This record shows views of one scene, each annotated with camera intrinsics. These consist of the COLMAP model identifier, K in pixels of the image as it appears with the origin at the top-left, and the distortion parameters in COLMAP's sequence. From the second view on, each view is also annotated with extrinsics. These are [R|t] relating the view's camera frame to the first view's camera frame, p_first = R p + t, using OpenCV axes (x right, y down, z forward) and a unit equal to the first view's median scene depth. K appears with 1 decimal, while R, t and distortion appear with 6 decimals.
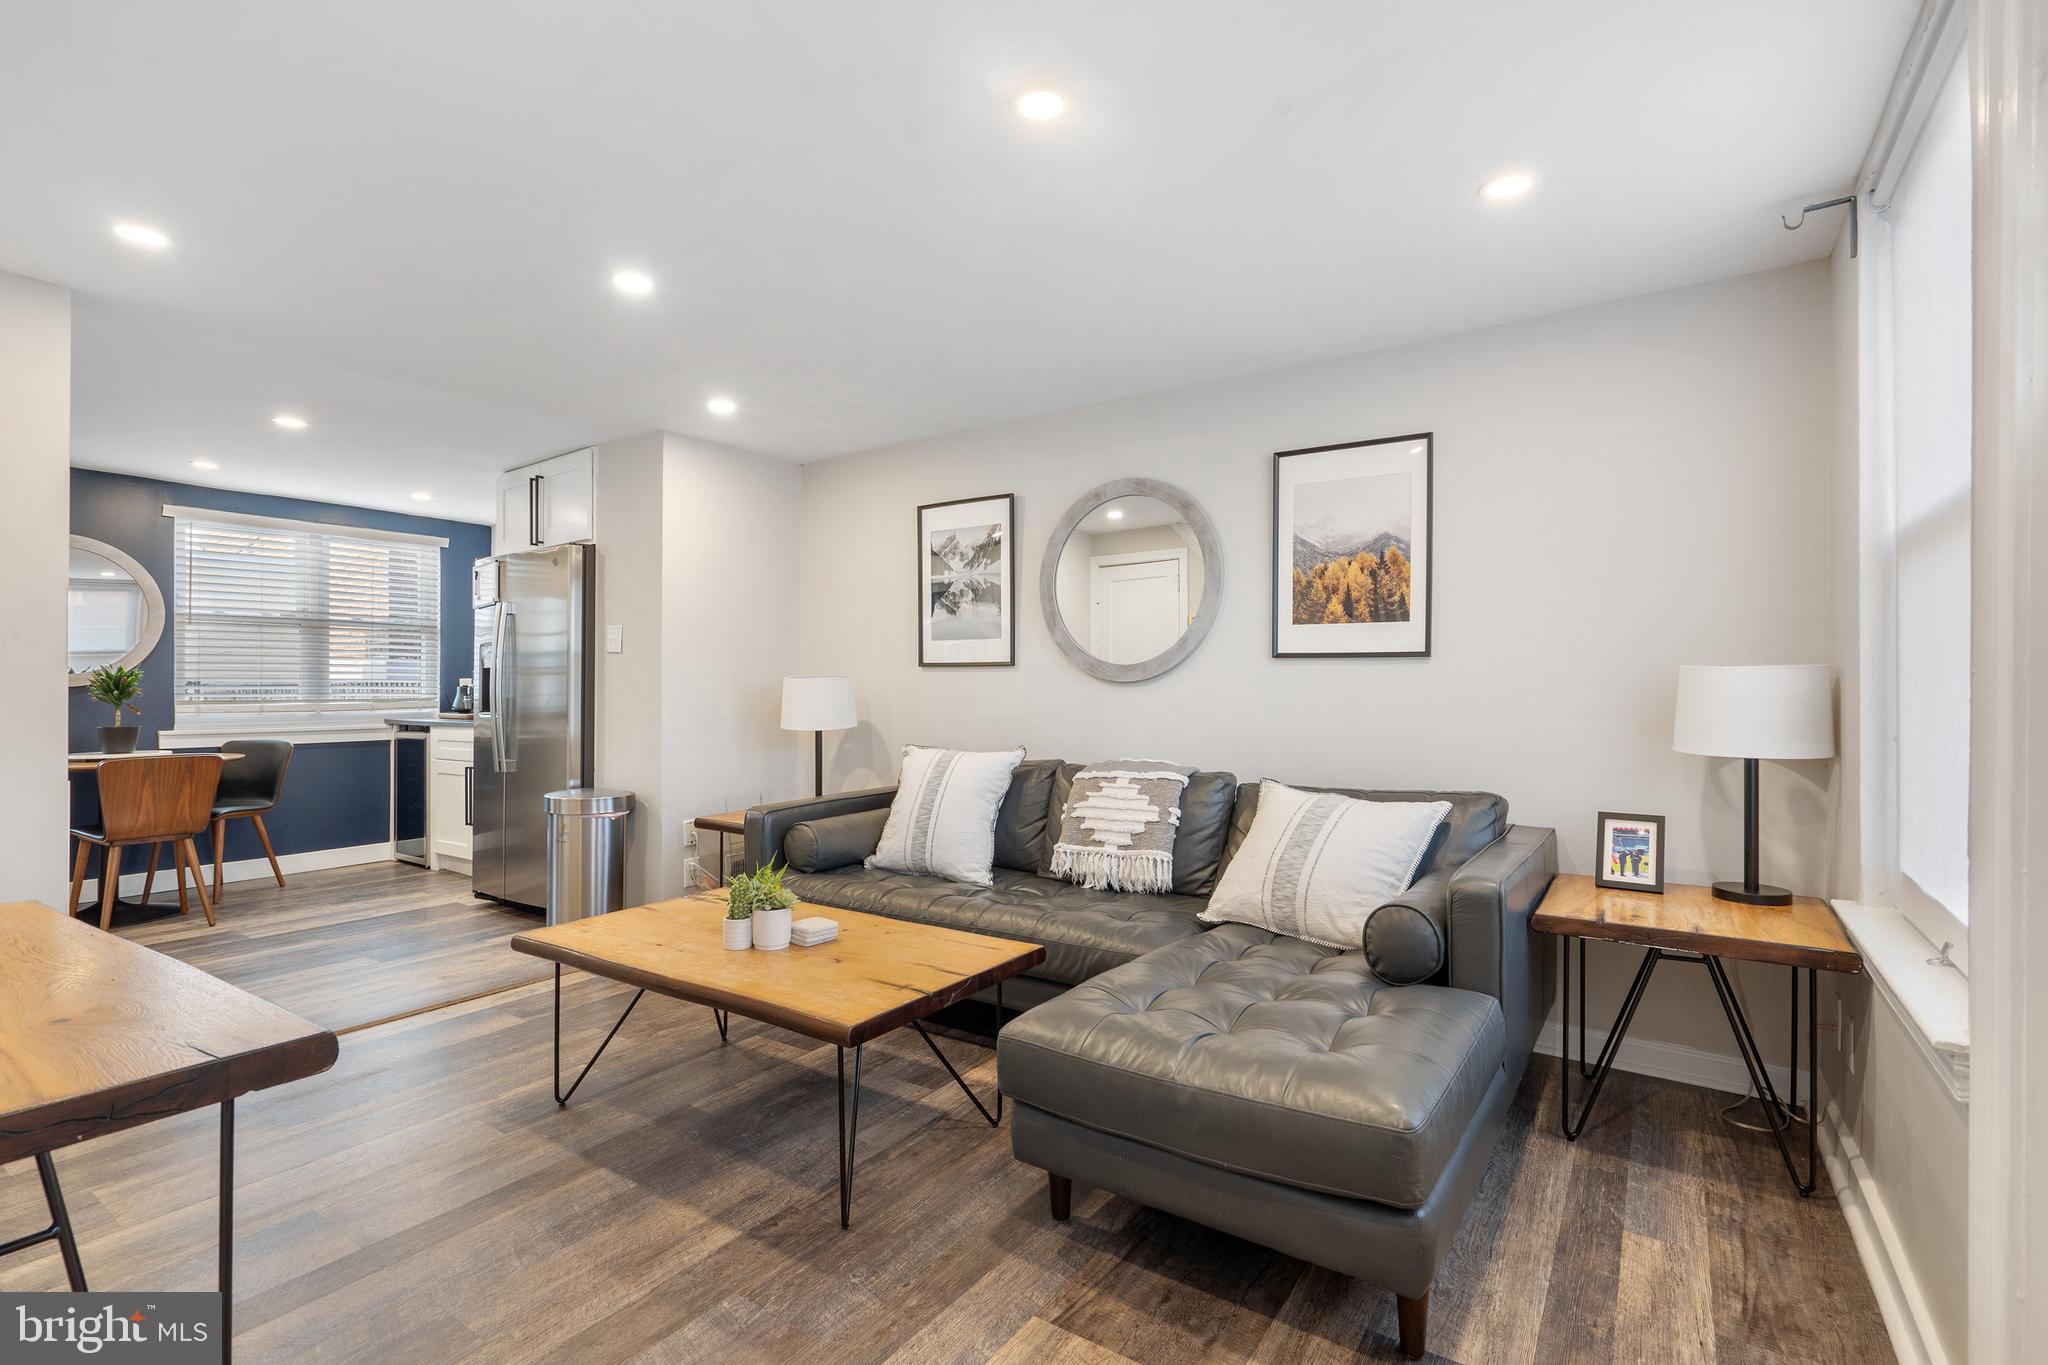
lens RADIAL K [[948.2, 0, 1029.7], [0, 948.2, 659.8], [0, 0, 1]] dist [-0.000117, 0.000082]
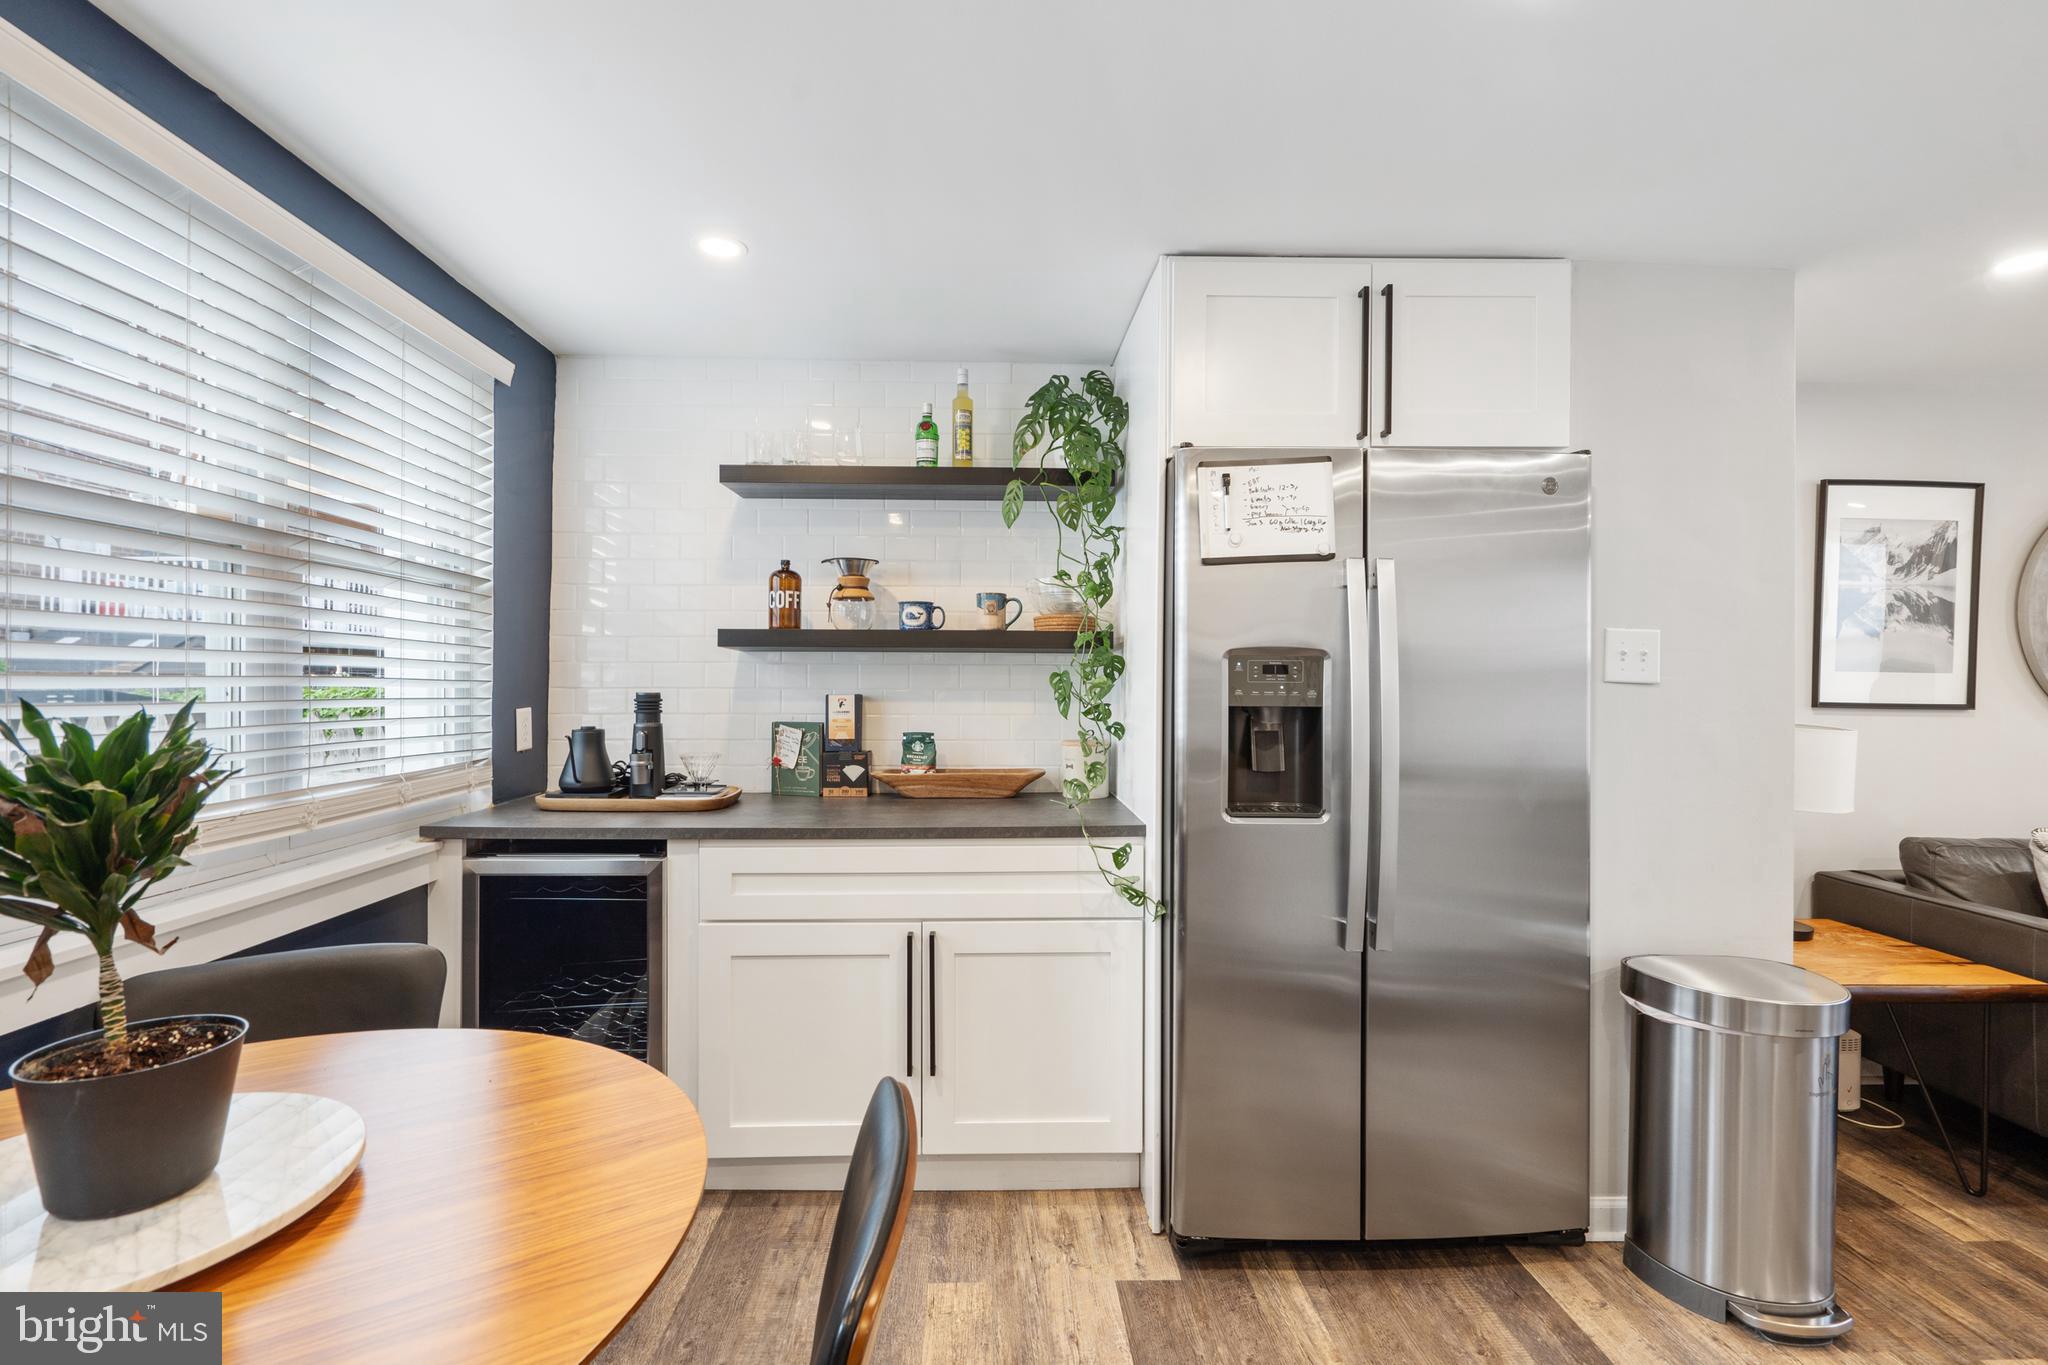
lens RADIAL K [[934.0, 0, 1025.2], [0, 934.0, 670.0], [0, 0, 1]] dist [-0.000244, -0.000889]
pose [[0.791577, 0.018301, 0.610796, -1.016276], [-0.027499, 0.999606, 0.005688, -0.008235], [-0.610451, -0.021298, 0.791768, 0.817494]]
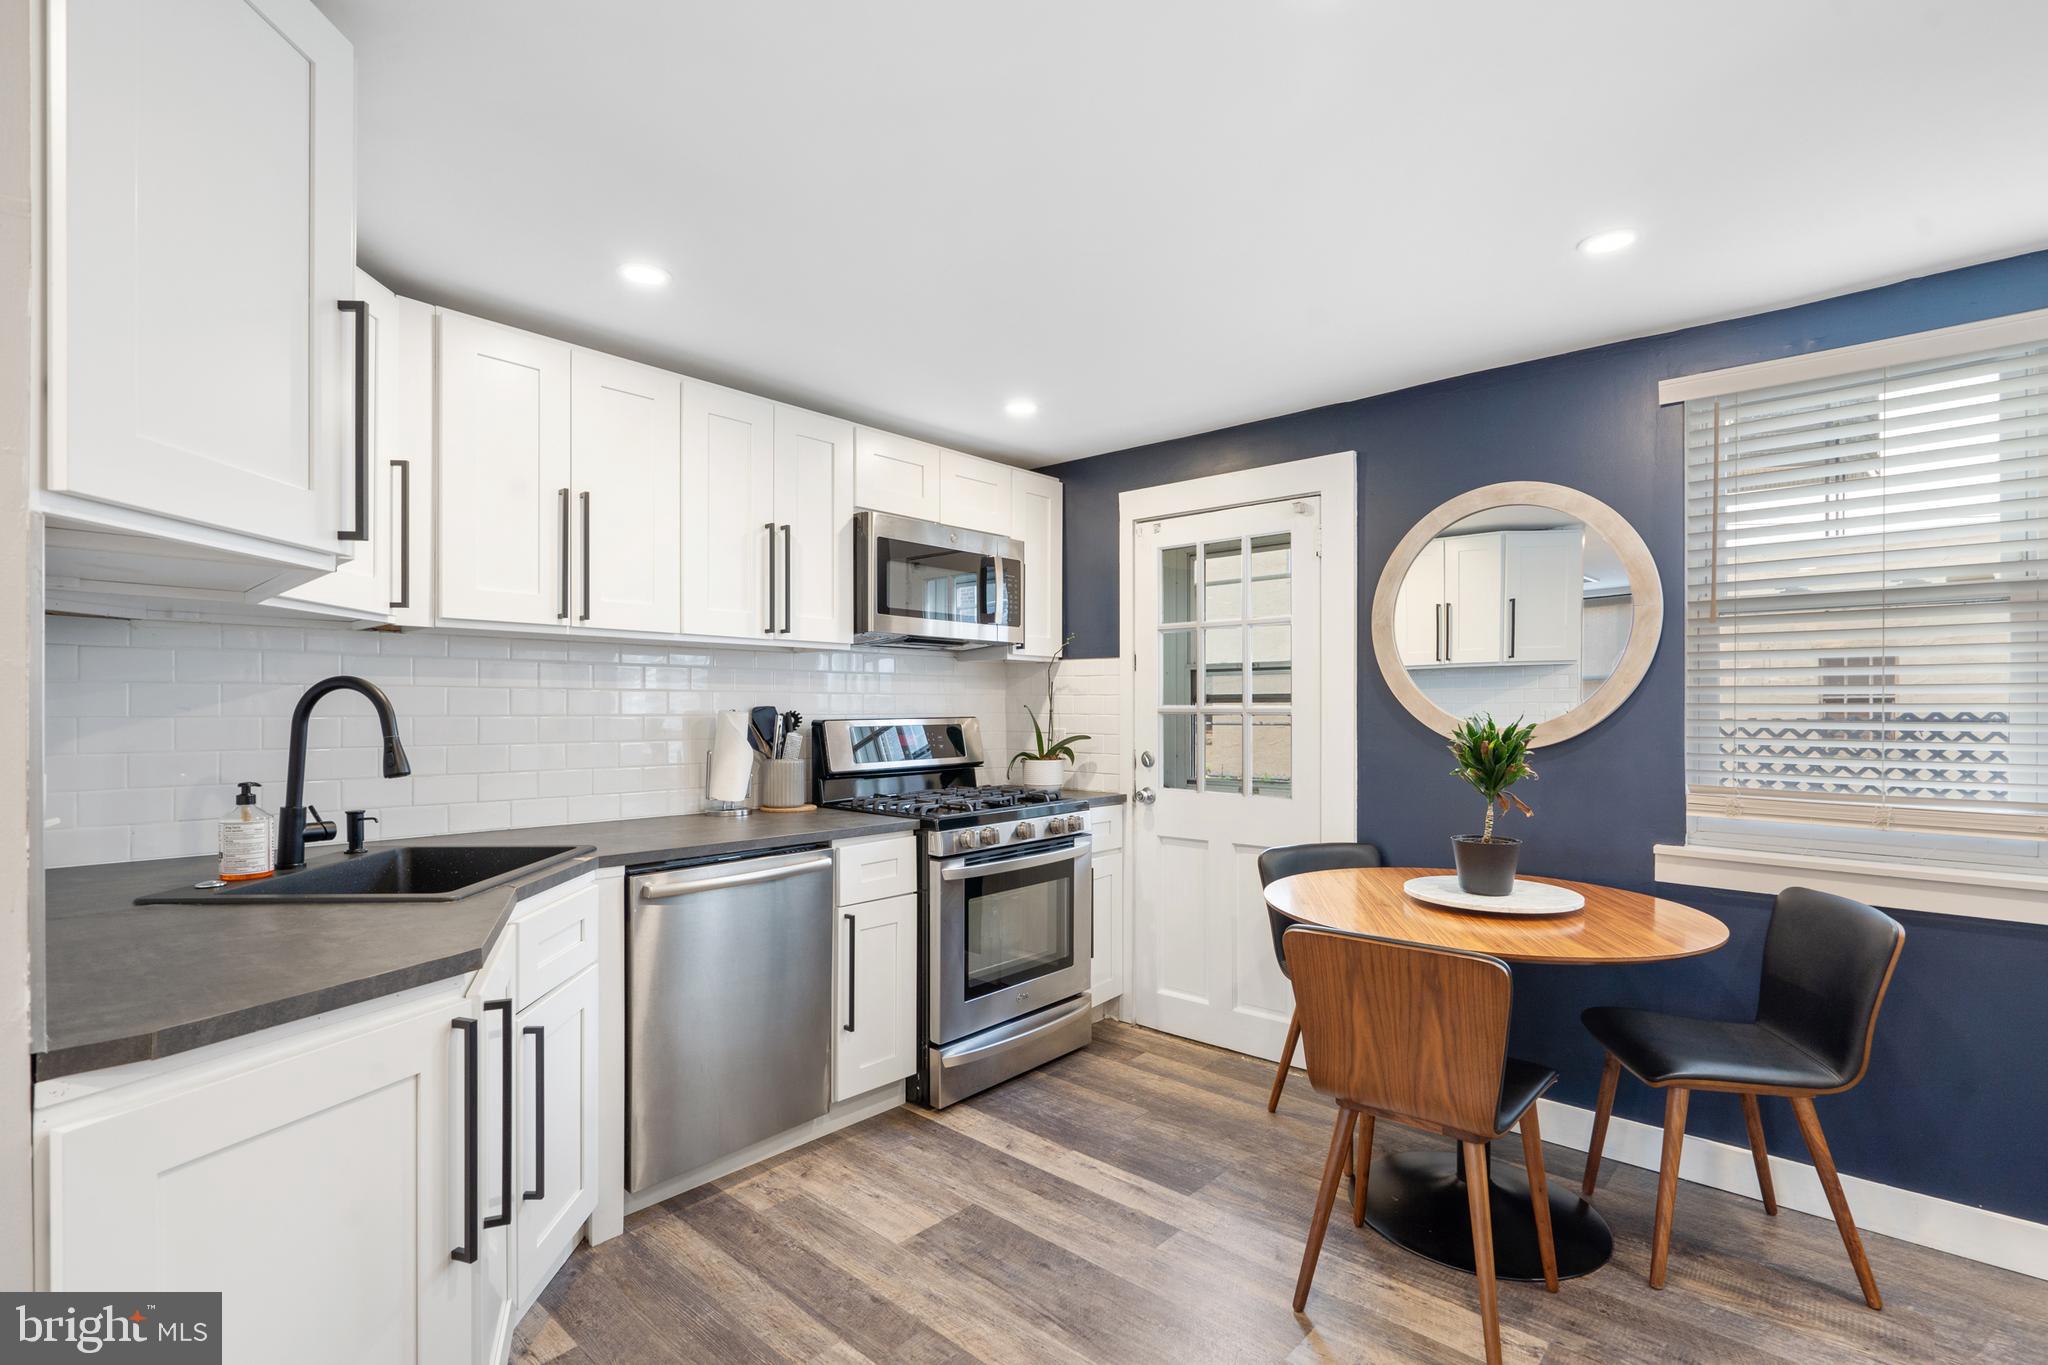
lens RADIAL K [[938.4, 0, 1019.0], [0, 938.4, 700.8], [0, 0, 1]] dist [0.000209, 0.000447]
pose [[-0.128160, 0.000811, -0.991753, -0.473005], [0.025750, 0.999665, -0.002510, -0.008052], [0.991419, -0.025859, -0.128138, 0.890264]]
